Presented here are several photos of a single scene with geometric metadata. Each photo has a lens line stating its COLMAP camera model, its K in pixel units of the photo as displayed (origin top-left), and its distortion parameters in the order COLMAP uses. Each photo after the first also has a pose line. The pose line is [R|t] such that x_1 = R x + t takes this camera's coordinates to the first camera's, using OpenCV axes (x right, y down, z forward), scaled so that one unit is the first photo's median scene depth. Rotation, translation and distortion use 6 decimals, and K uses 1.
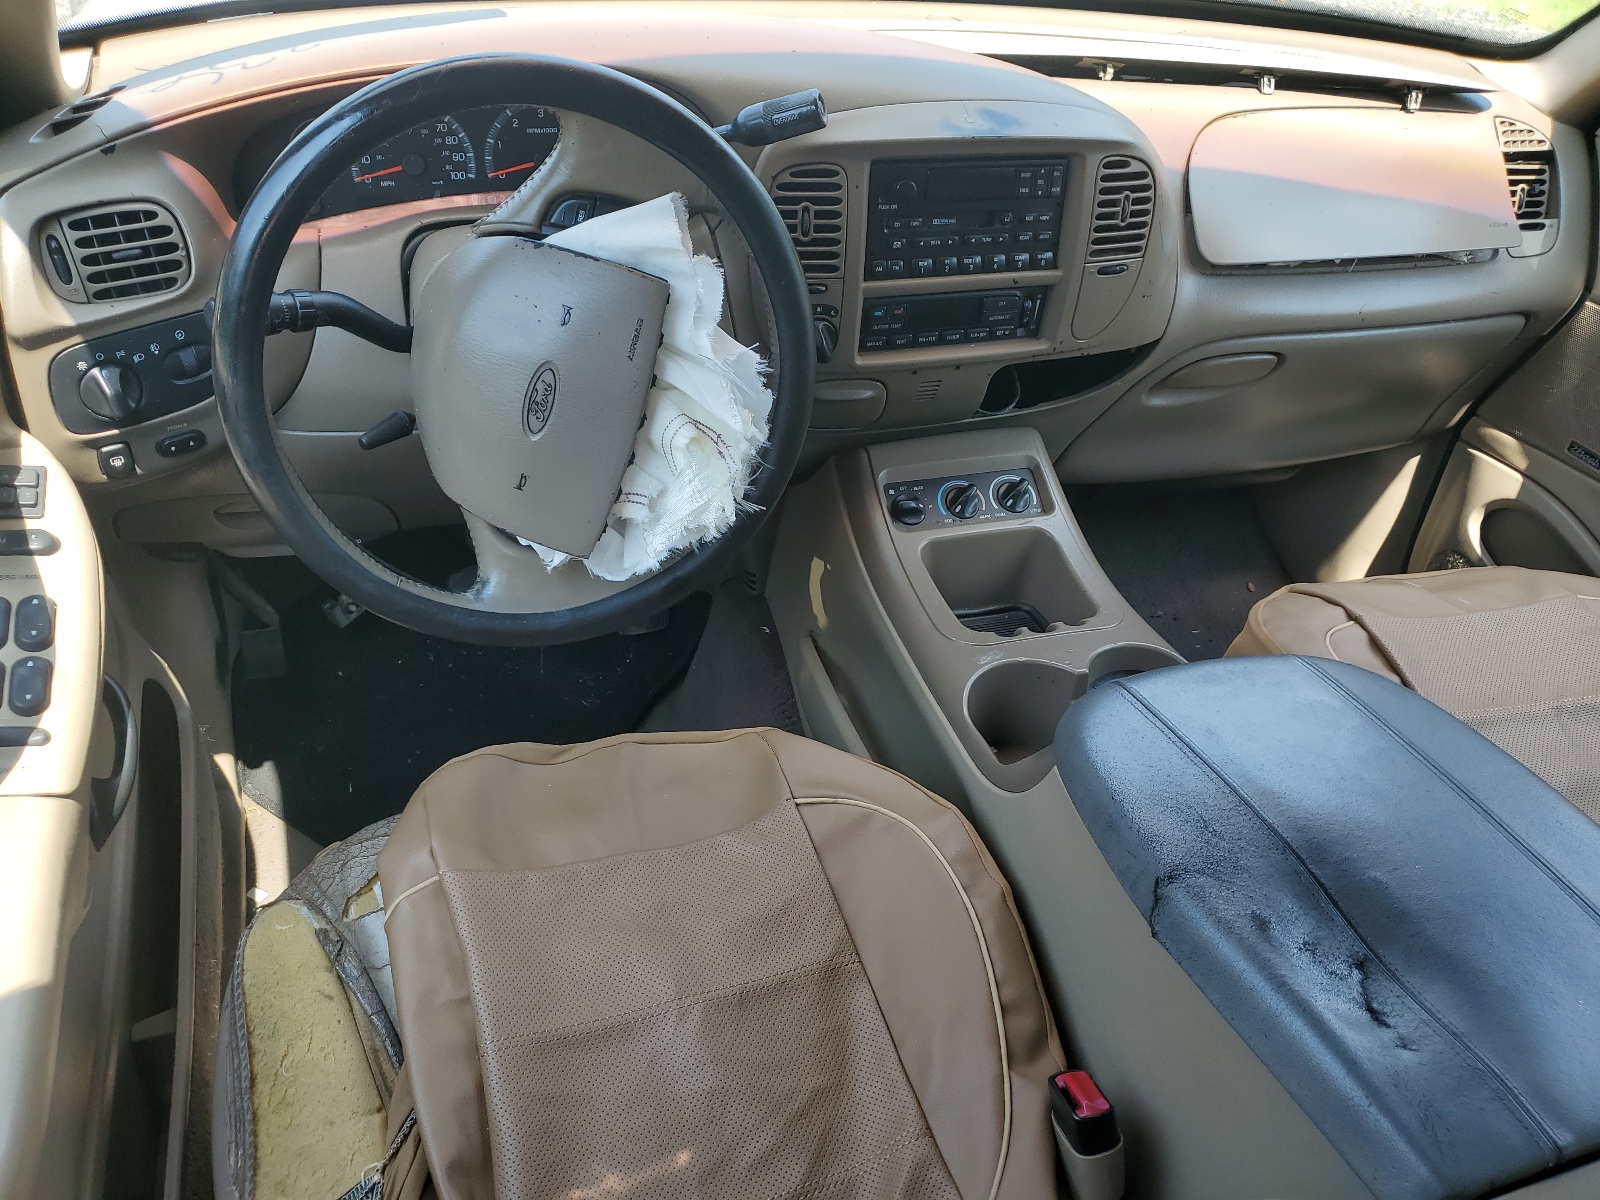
lens RADIAL K [[1225.1, 0, 798.7], [0, 1225.1, 598.0], [0, 0, 1]] dist [-0.016432, -0.003884]
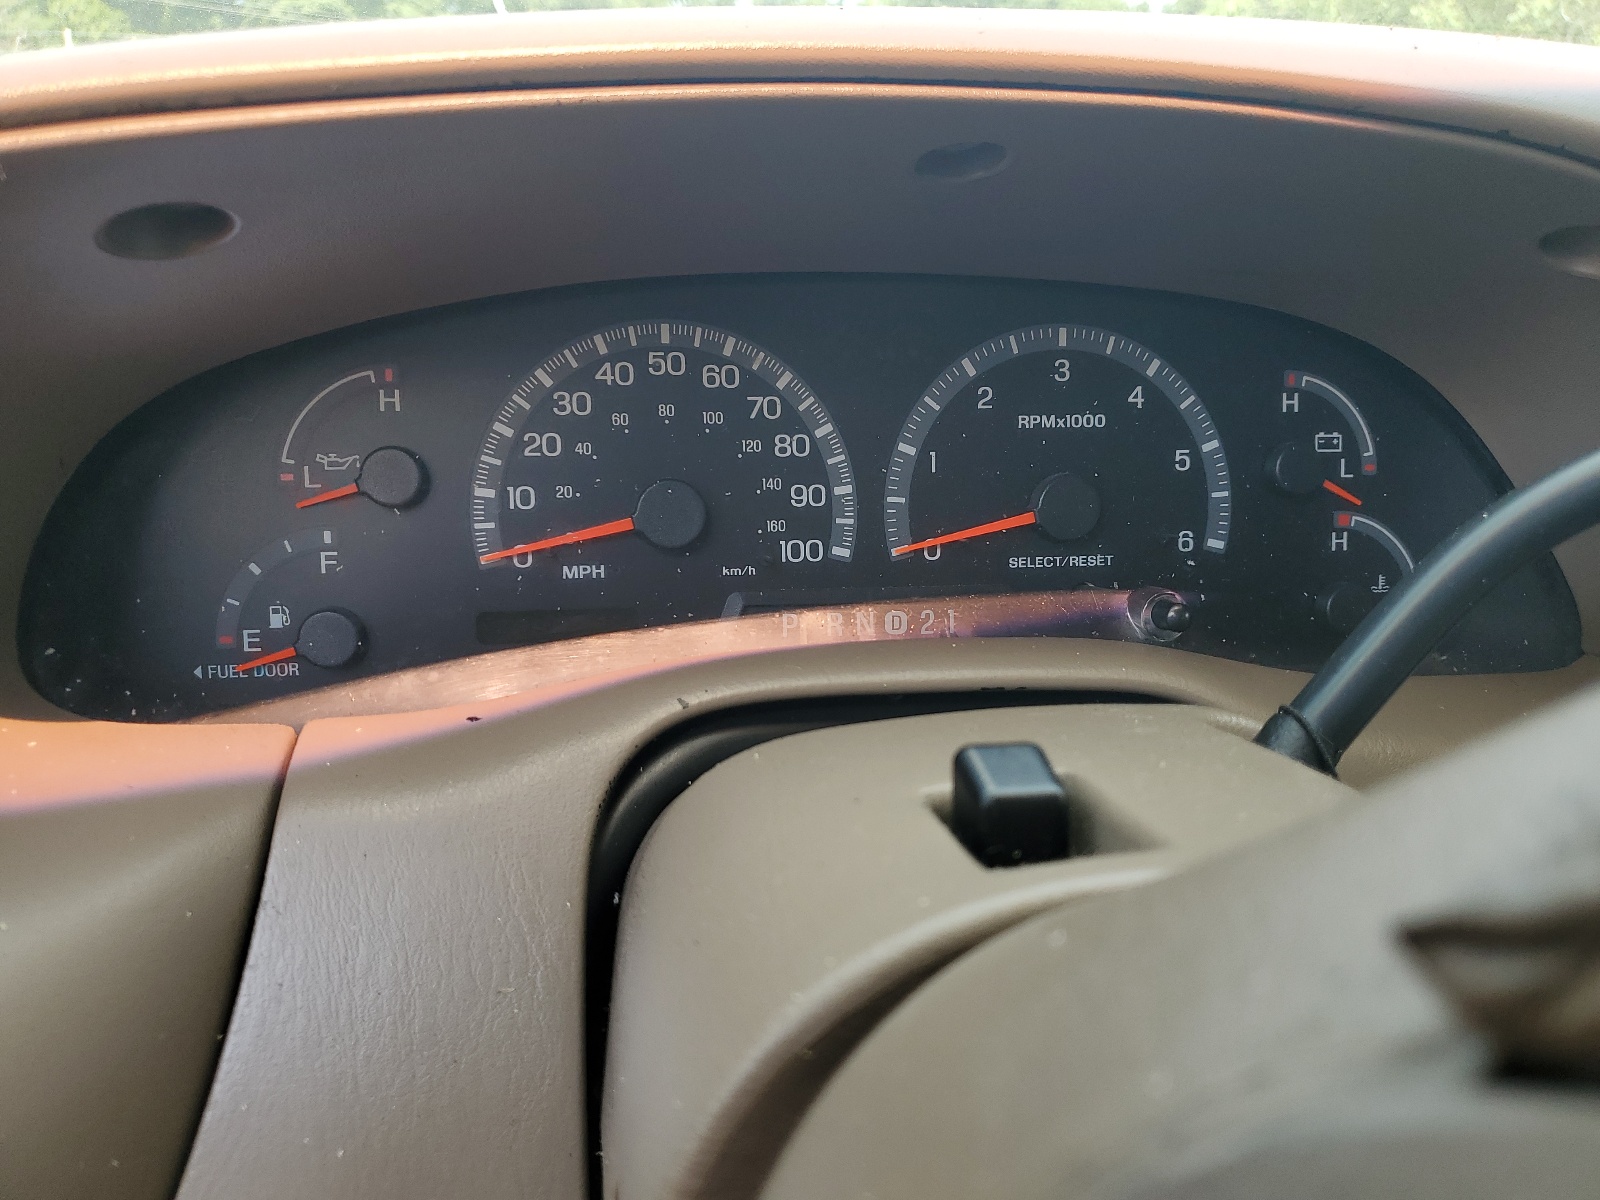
lens RADIAL K [[1225.1, 0, 799.5], [0, 1225.1, 601.9], [0, 0, 1]] dist [-0.016432, -0.003884]
pose [[0.986215, 0.002009, -0.165454, -0.229187], [-0.056527, 0.943858, -0.325479, -0.231917], [0.155511, 0.330345, 0.930961, 0.714738]]
